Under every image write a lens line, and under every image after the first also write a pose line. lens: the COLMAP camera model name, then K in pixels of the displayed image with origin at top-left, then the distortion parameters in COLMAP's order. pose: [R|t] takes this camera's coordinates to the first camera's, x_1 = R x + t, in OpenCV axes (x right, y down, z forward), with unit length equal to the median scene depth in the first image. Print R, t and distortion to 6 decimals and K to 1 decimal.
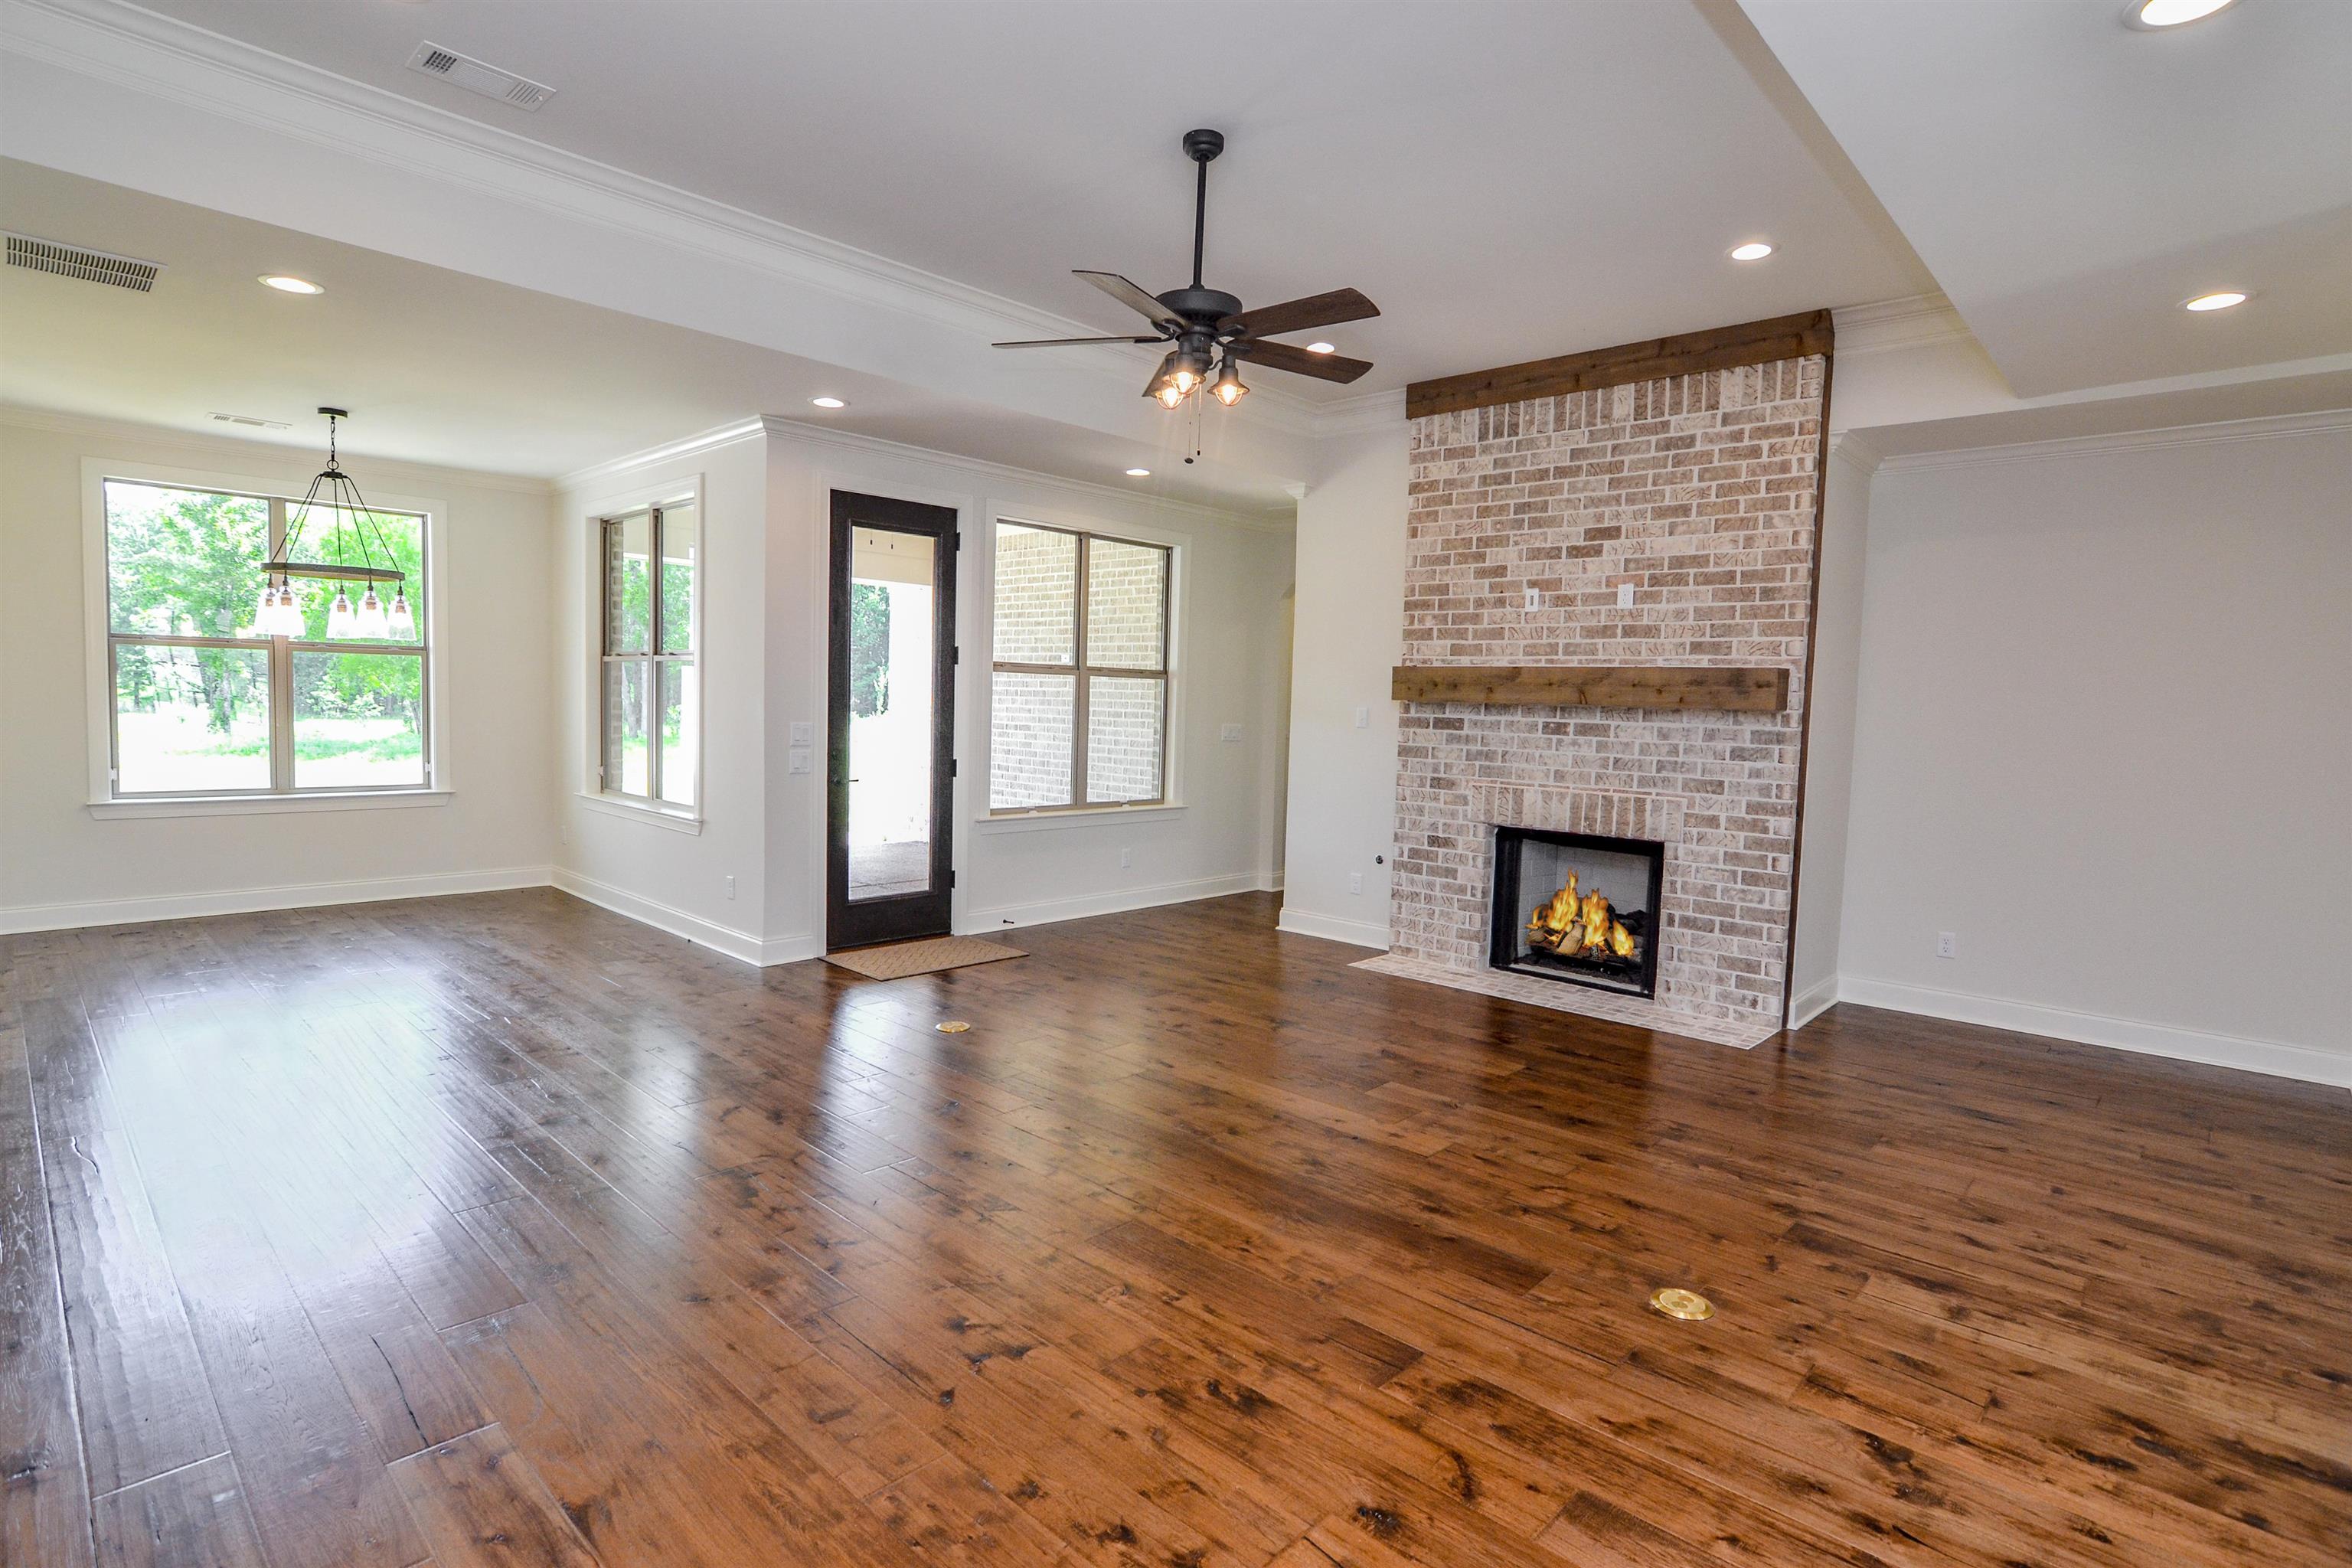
lens RADIAL K [[1161.6, 0, 1165.6], [0, 1161.6, 773.9], [0, 0, 1]] dist [-0.033897, 0.010293]
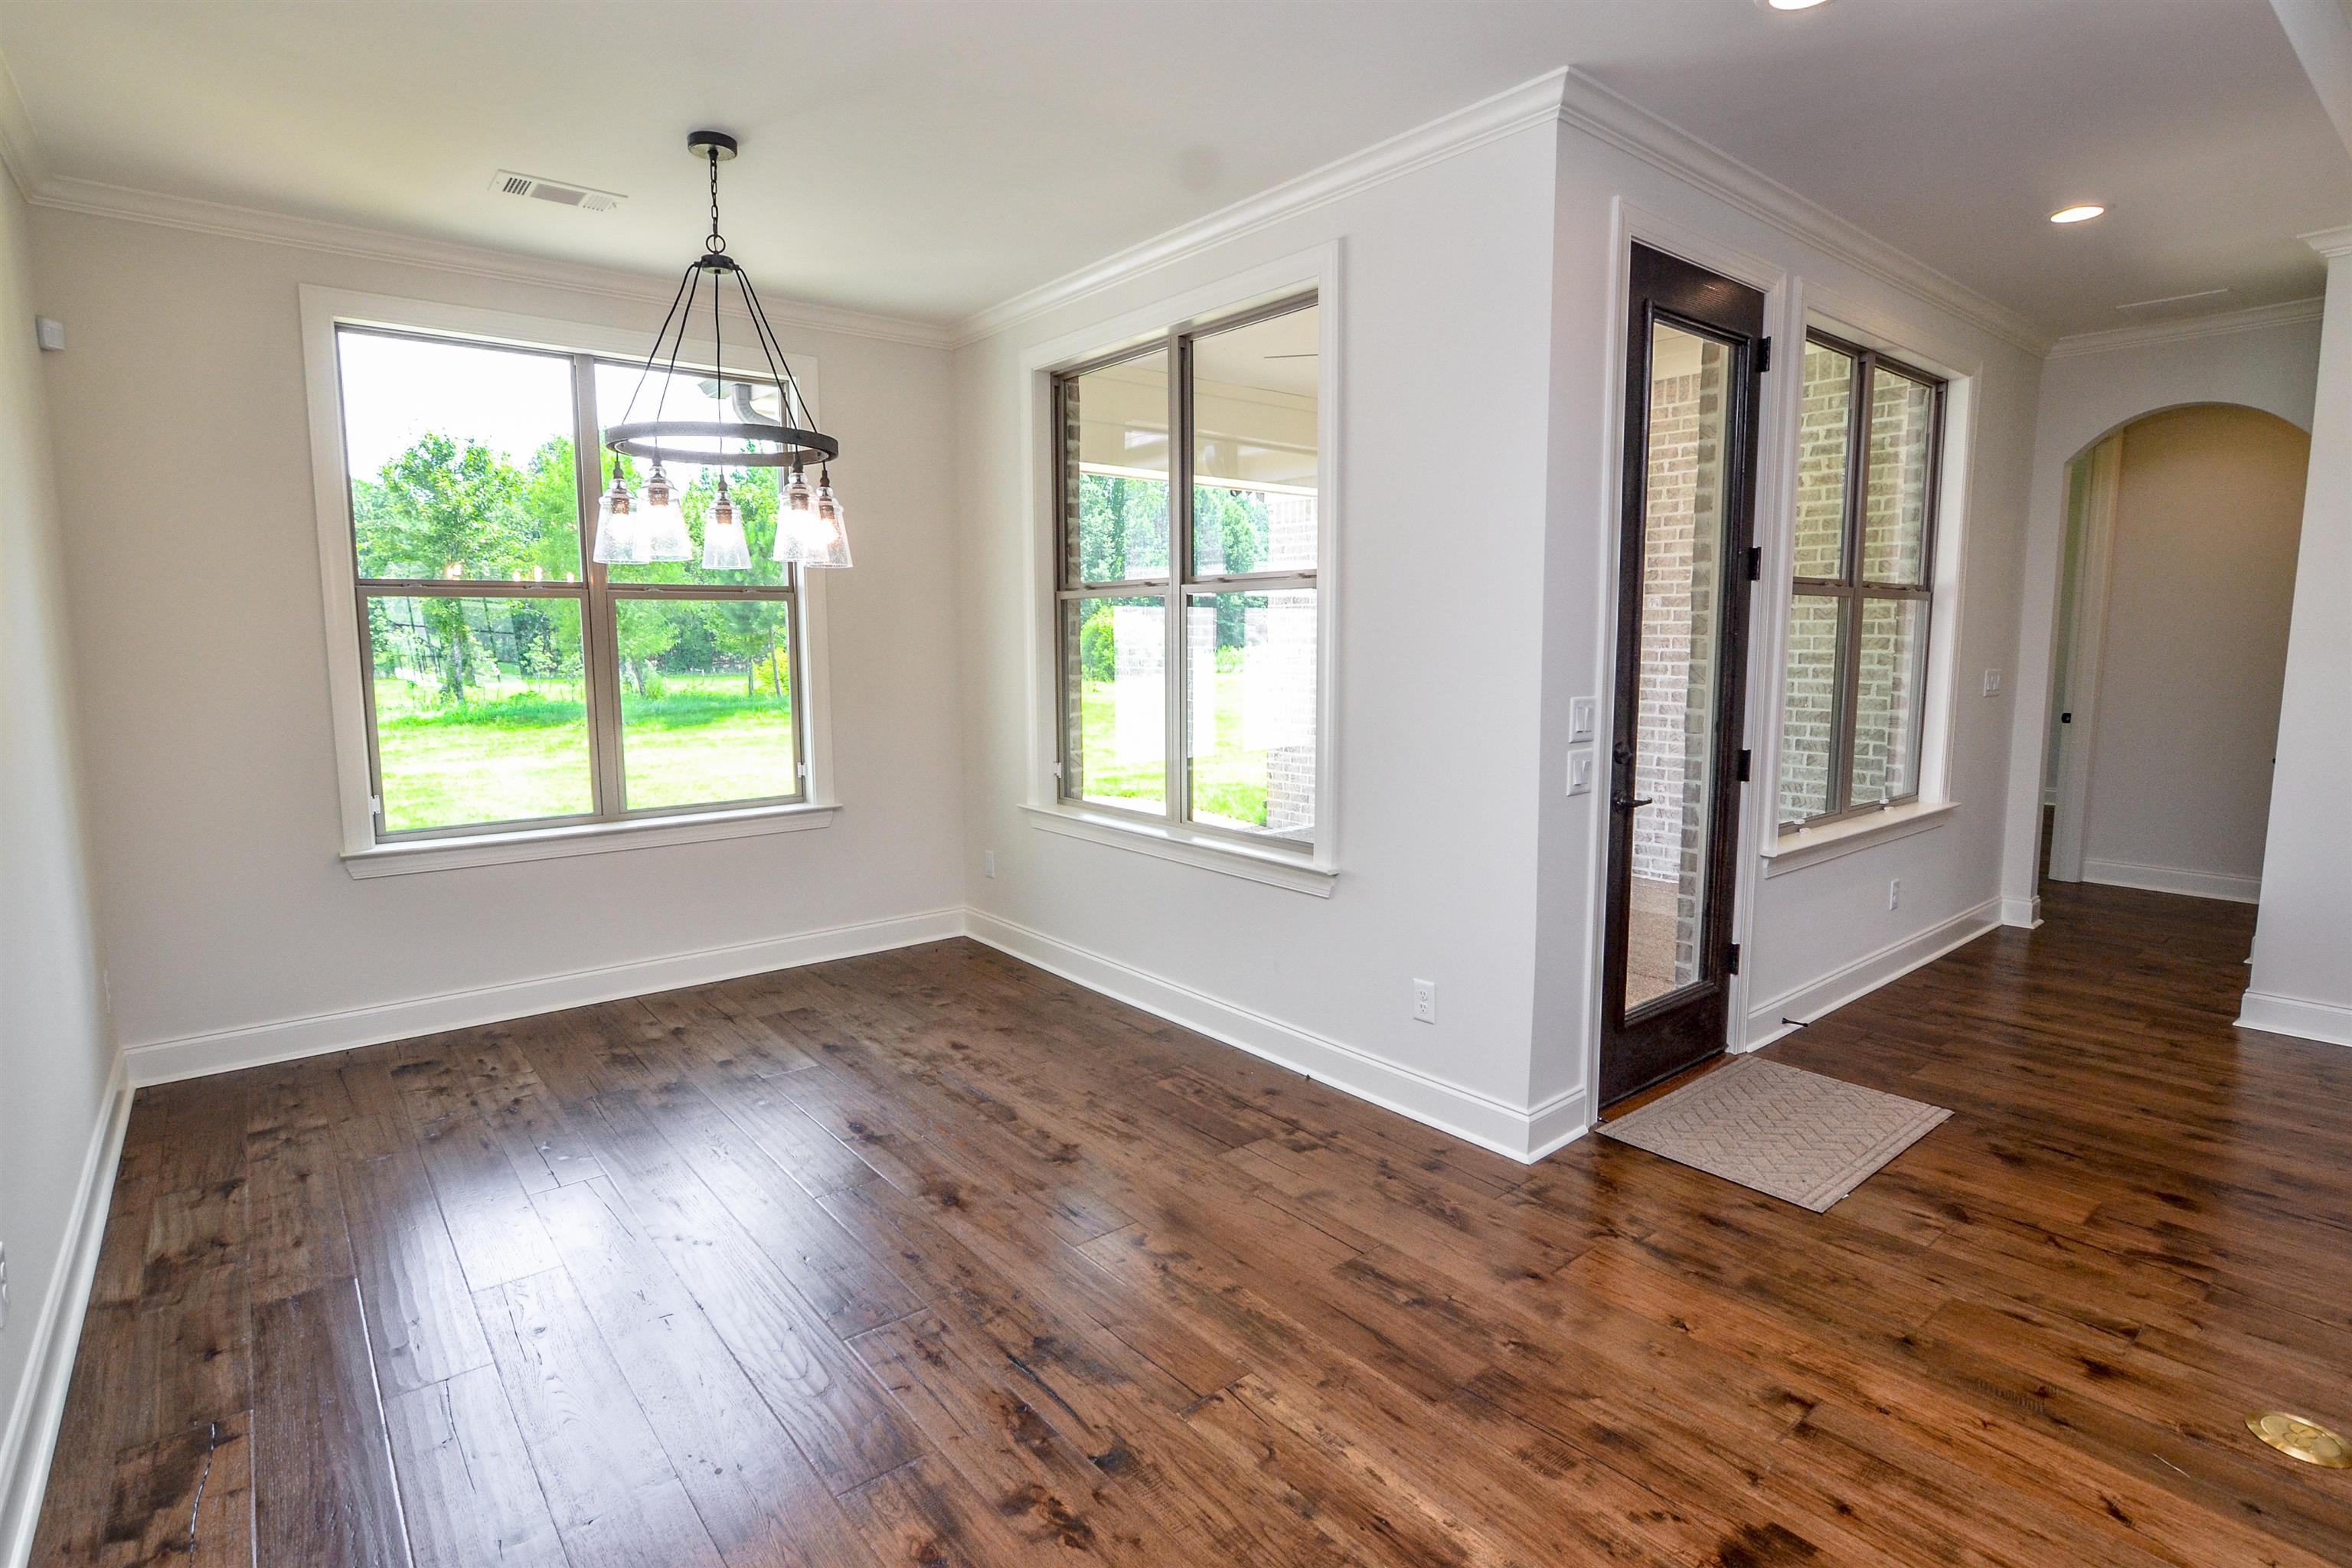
lens RADIAL K [[1161.6, 0, 1165.6], [0, 1161.6, 773.9], [0, 0, 1]] dist [-0.033897, 0.010293]
pose [[0.991143, -0.017301, -0.131664, -0.449073], [0.024423, 0.998313, 0.052669, -0.043366], [0.130531, -0.055418, 0.989894, 0.473223]]
